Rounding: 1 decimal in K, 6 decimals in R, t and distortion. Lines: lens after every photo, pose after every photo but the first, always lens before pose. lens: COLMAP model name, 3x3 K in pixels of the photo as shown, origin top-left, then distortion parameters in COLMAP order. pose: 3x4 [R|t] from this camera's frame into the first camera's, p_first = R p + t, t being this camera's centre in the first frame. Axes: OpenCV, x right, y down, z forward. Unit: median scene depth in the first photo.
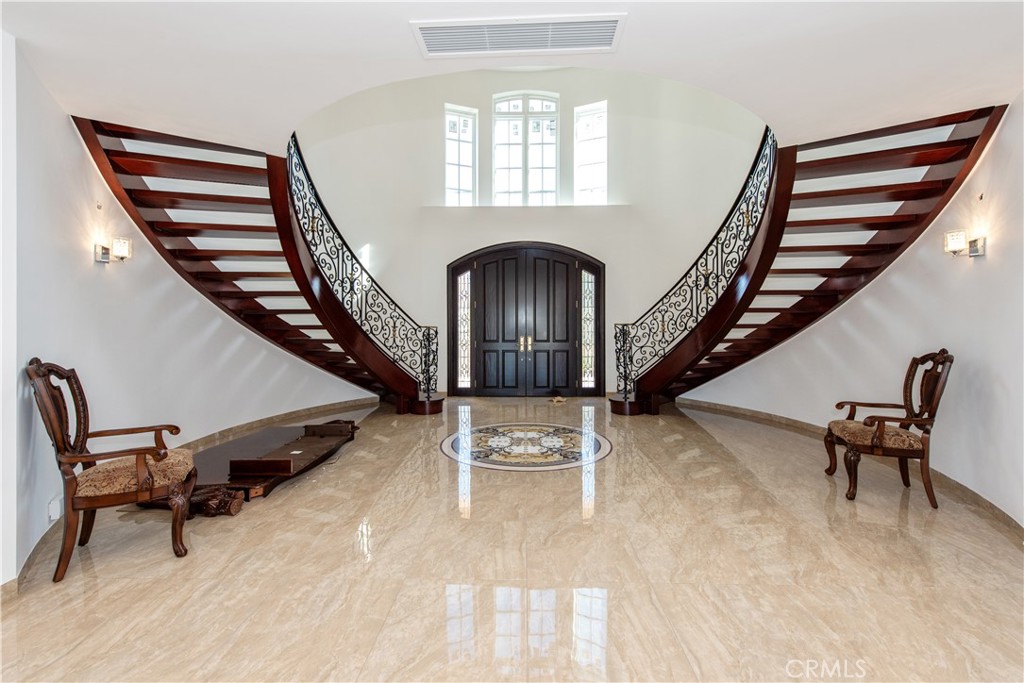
lens RADIAL K [[406.1, 0, 506.7], [0, 406.1, 331.7], [0, 0, 1]] dist [-0.002561, -0.000631]
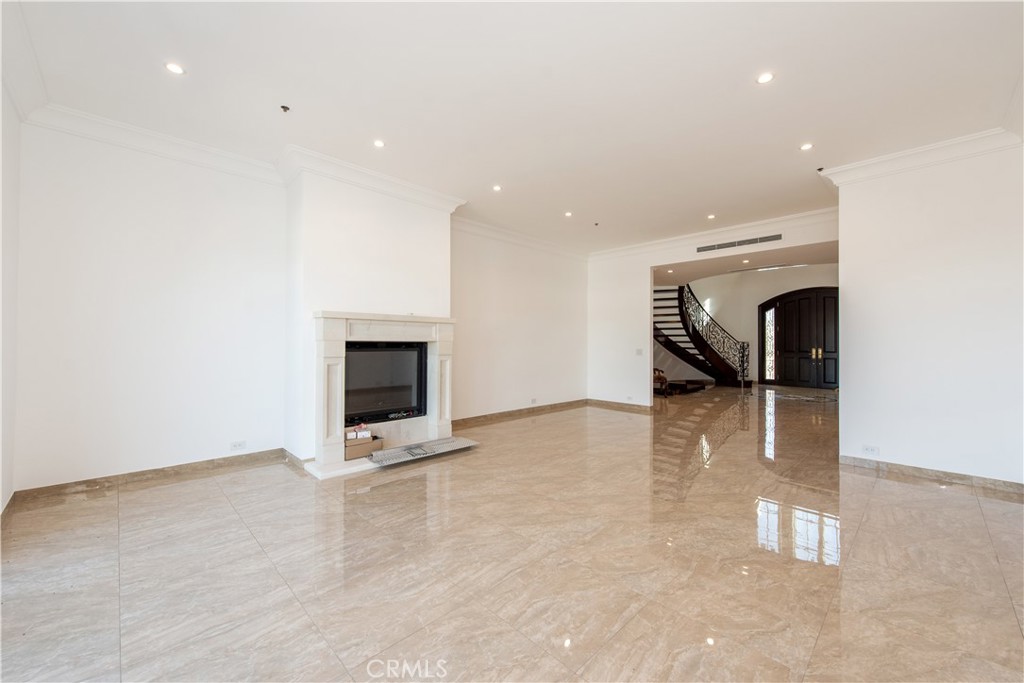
lens RADIAL K [[406.1, 0, 502.8], [0, 406.1, 339.2], [0, 0, 1]] dist [-0.002561, -0.000631]
pose [[0.725188, -0.001485, -0.688549, 0.257254], [-0.014339, 0.999748, -0.017258, 0.020315], [0.688401, 0.022388, 0.724985, -0.994952]]
